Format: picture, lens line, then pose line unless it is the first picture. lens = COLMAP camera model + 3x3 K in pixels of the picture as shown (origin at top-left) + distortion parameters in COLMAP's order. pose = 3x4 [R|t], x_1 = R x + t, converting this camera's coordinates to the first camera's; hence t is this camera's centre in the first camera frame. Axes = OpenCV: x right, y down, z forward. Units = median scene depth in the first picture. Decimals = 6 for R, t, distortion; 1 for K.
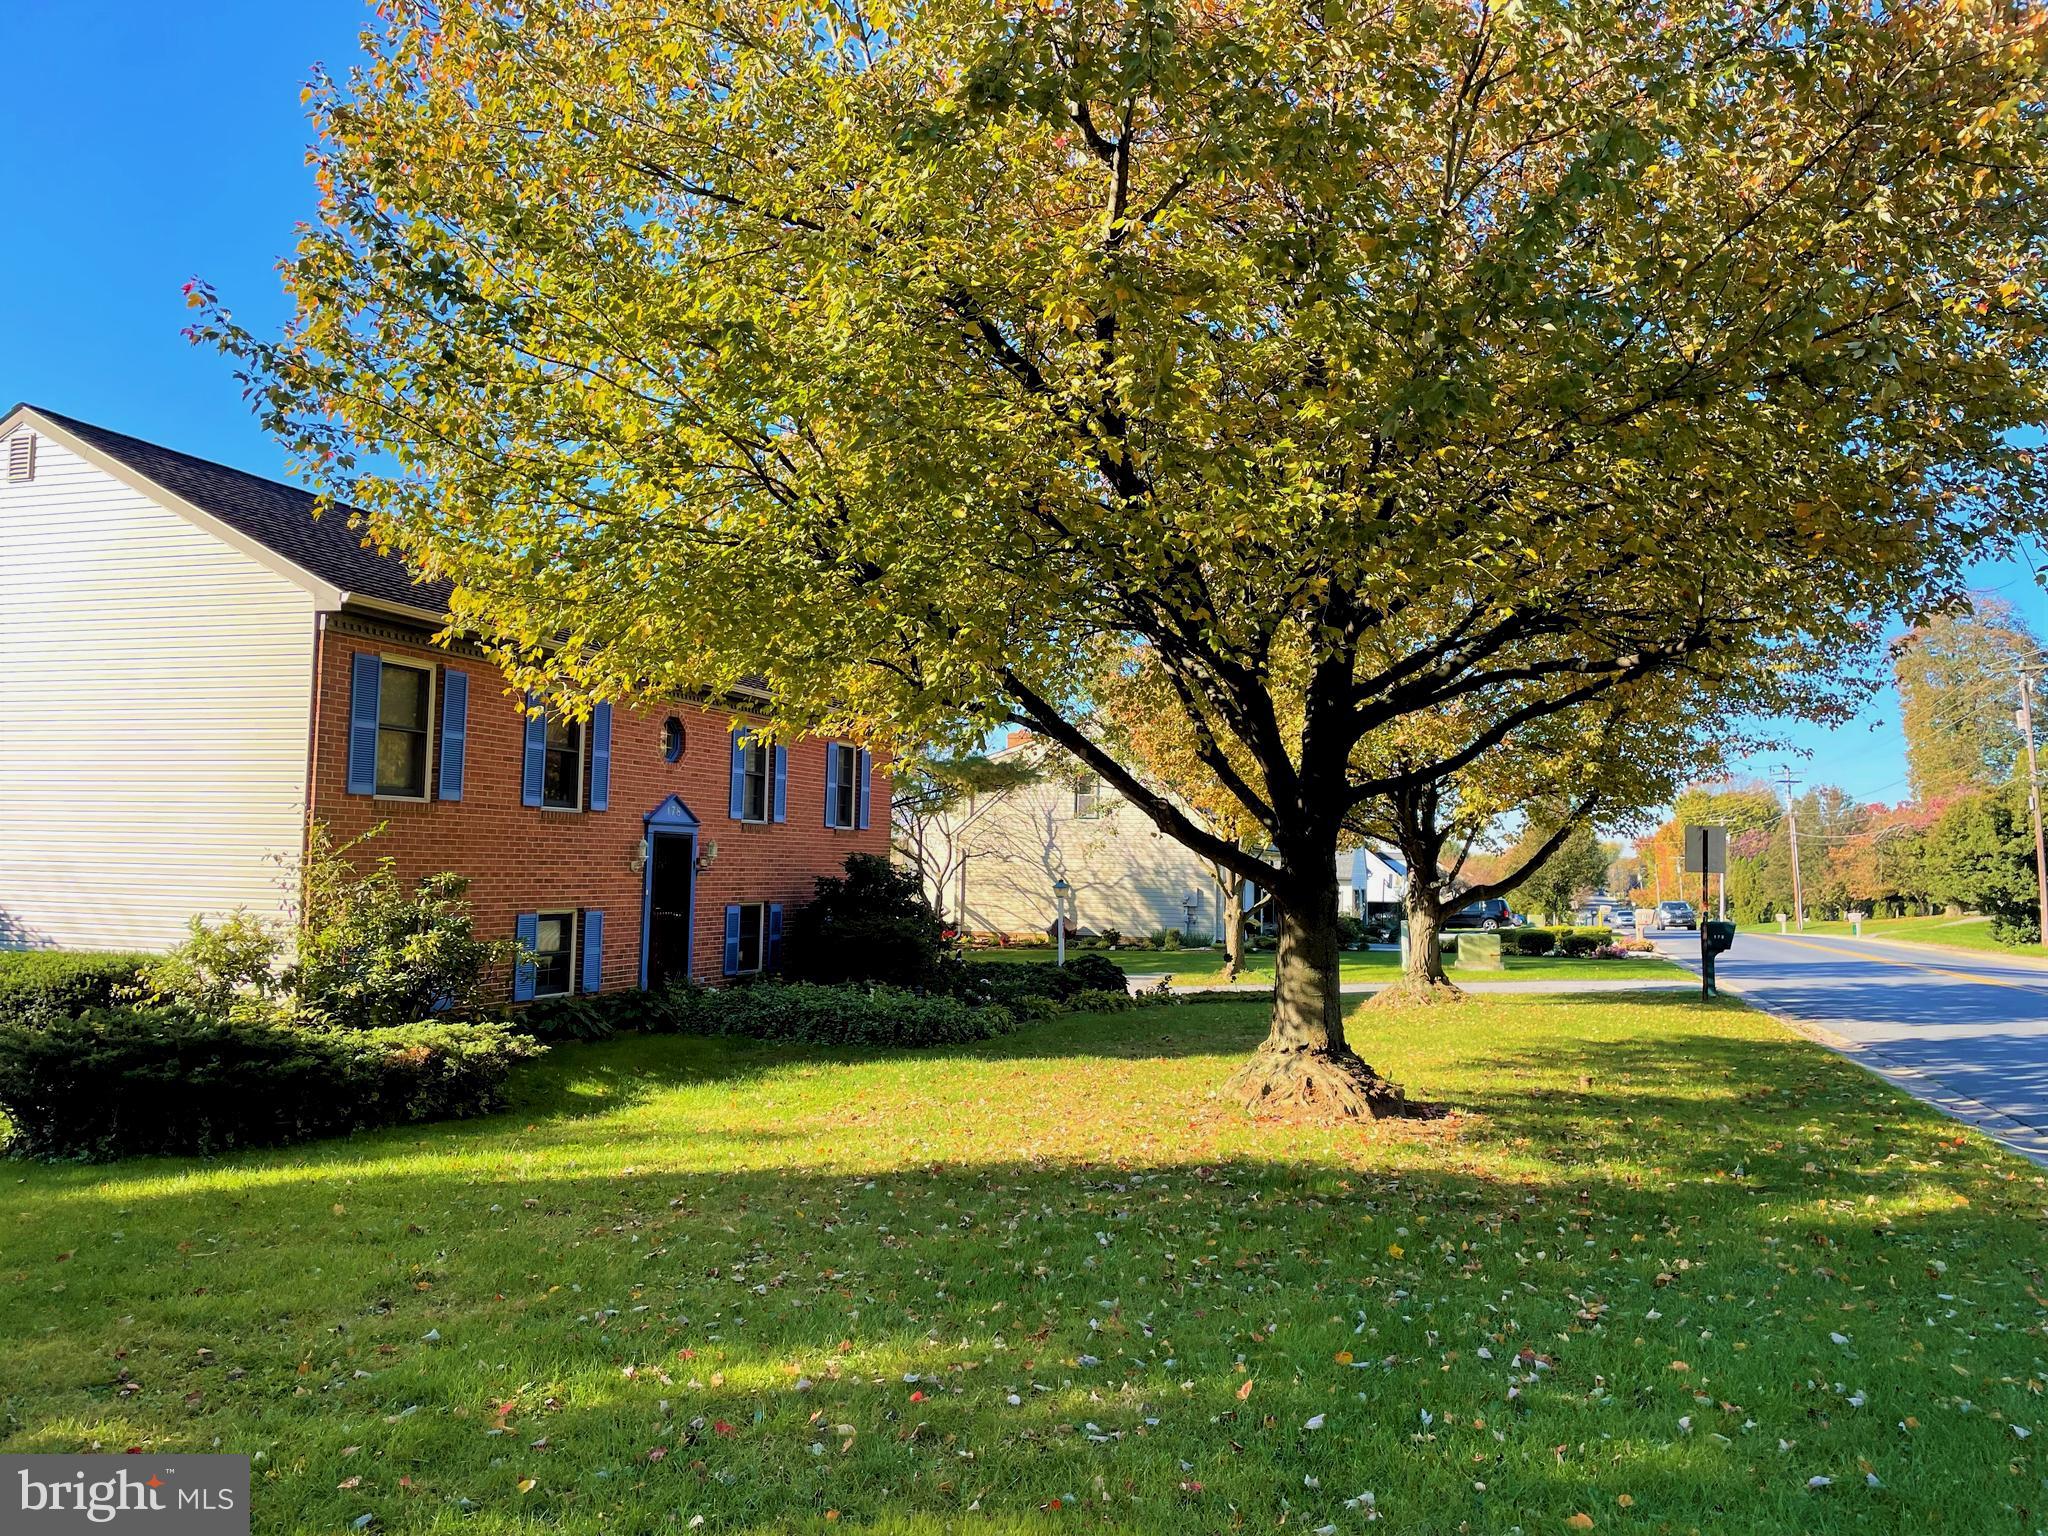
lens RADIAL K [[1549.3, 0, 1021.1], [0, 1549.3, 762.2], [0, 0, 1]] dist [0.162109, -0.252170]
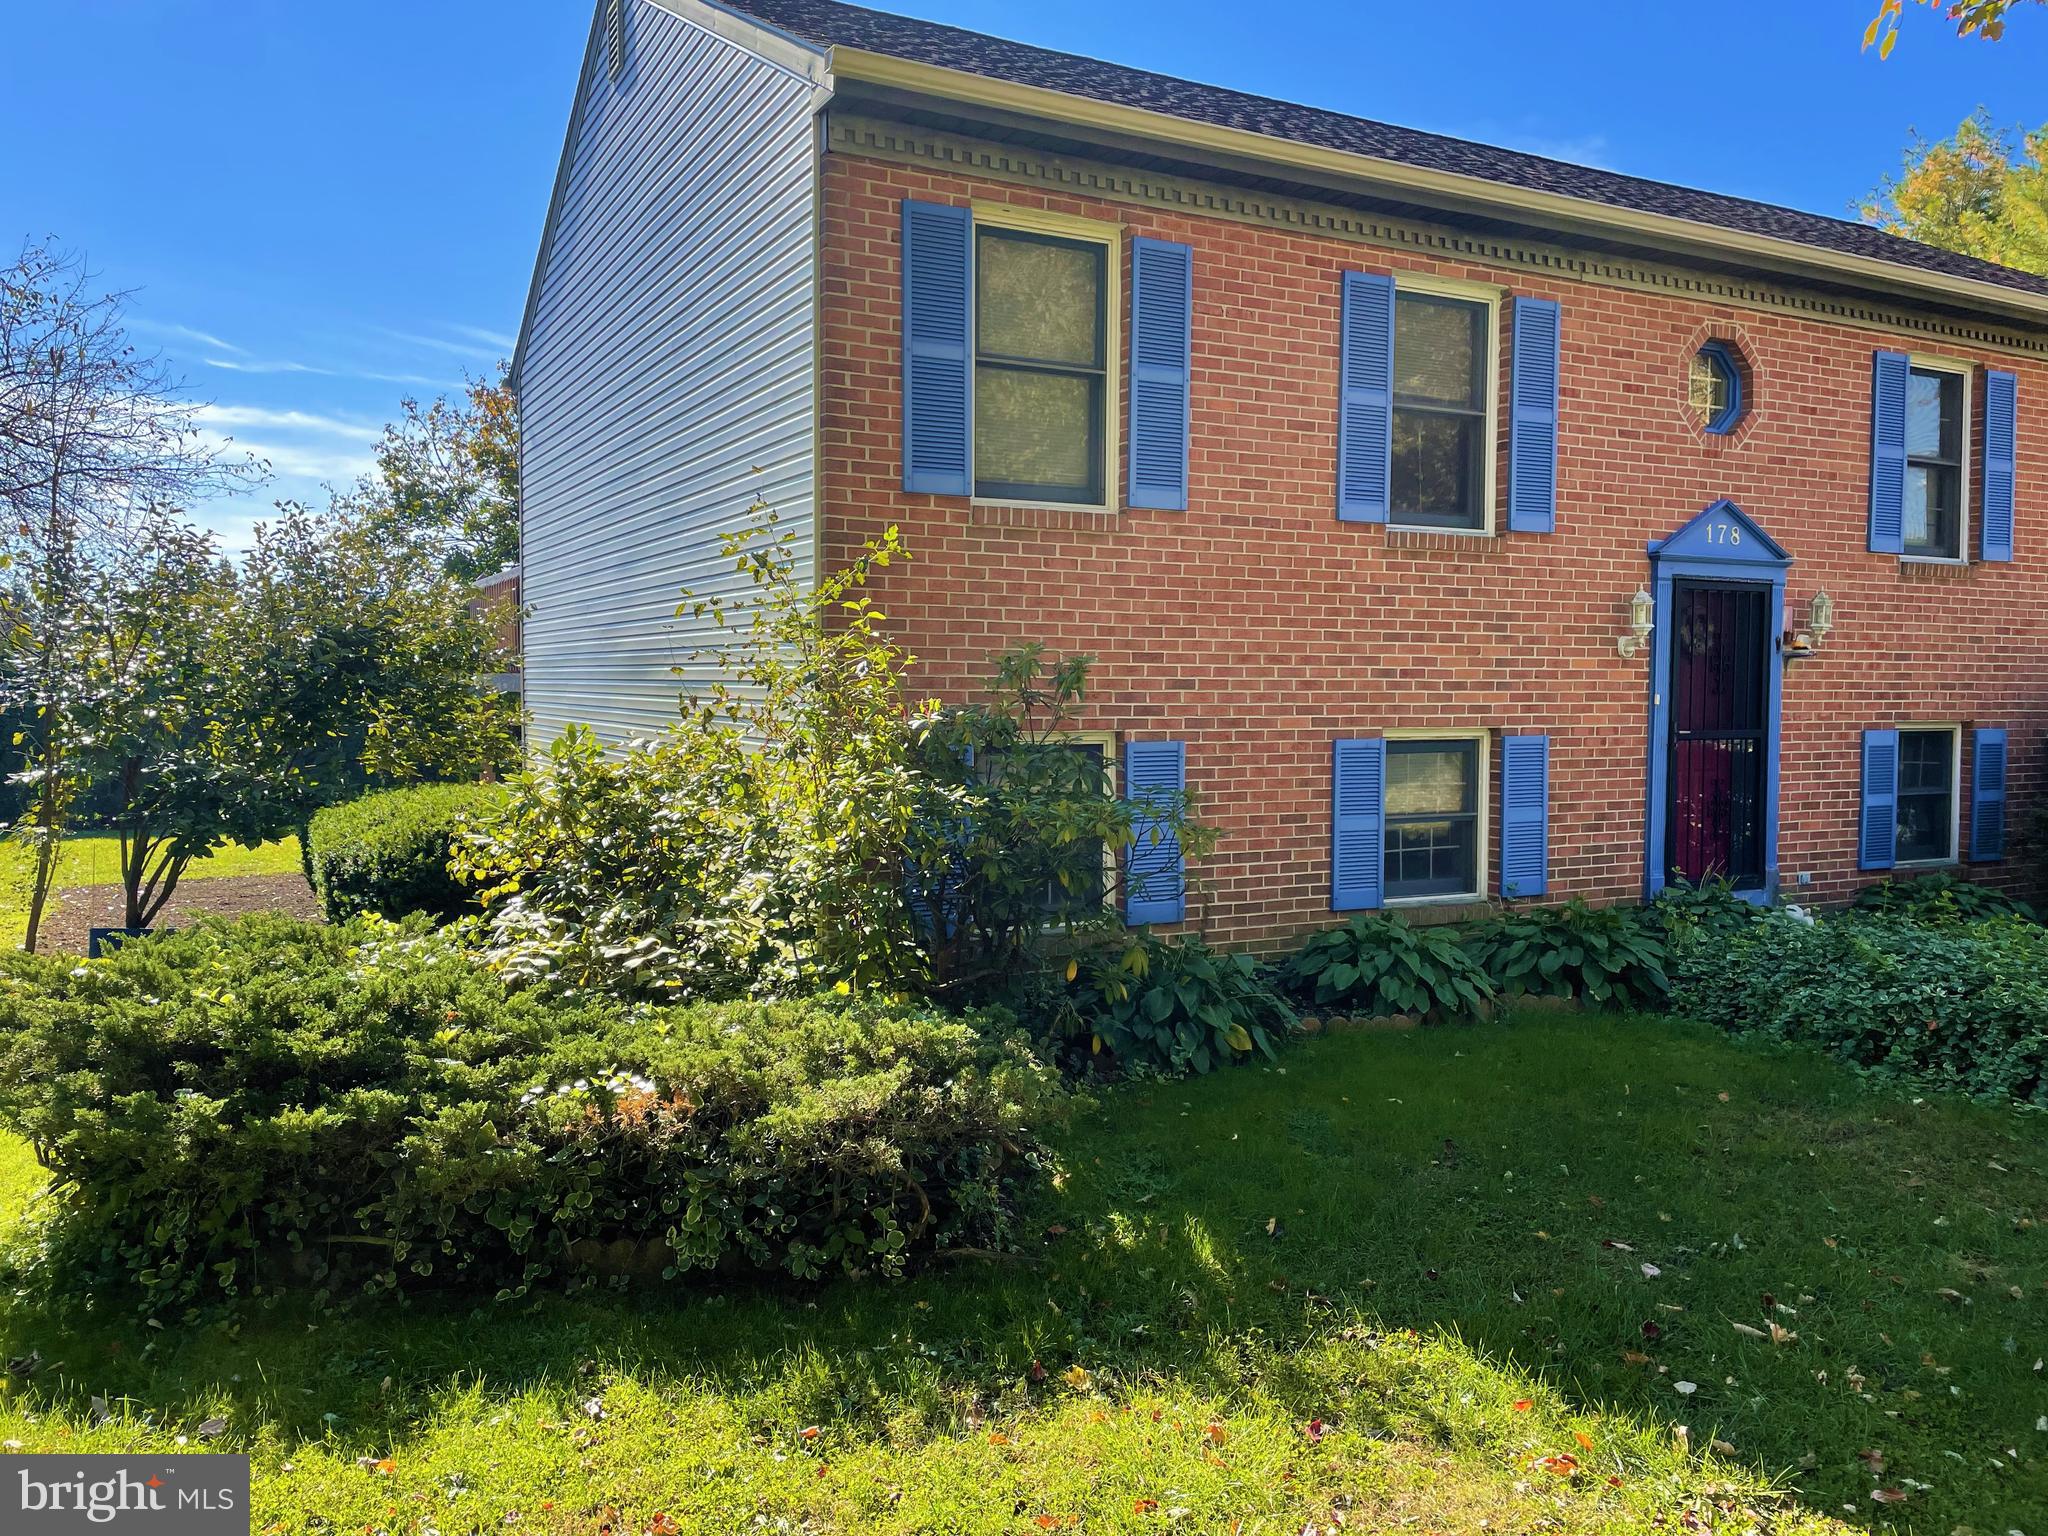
lens RADIAL K [[1549.3, 0, 1021.1], [0, 1549.3, 762.2], [0, 0, 1]] dist [0.162109, -0.252170]
pose [[0.730206, 0.016328, -0.683032, -0.043240], [0.055897, 0.994935, 0.083541, 0.048567], [0.680937, -0.099182, 0.725595, 0.484295]]
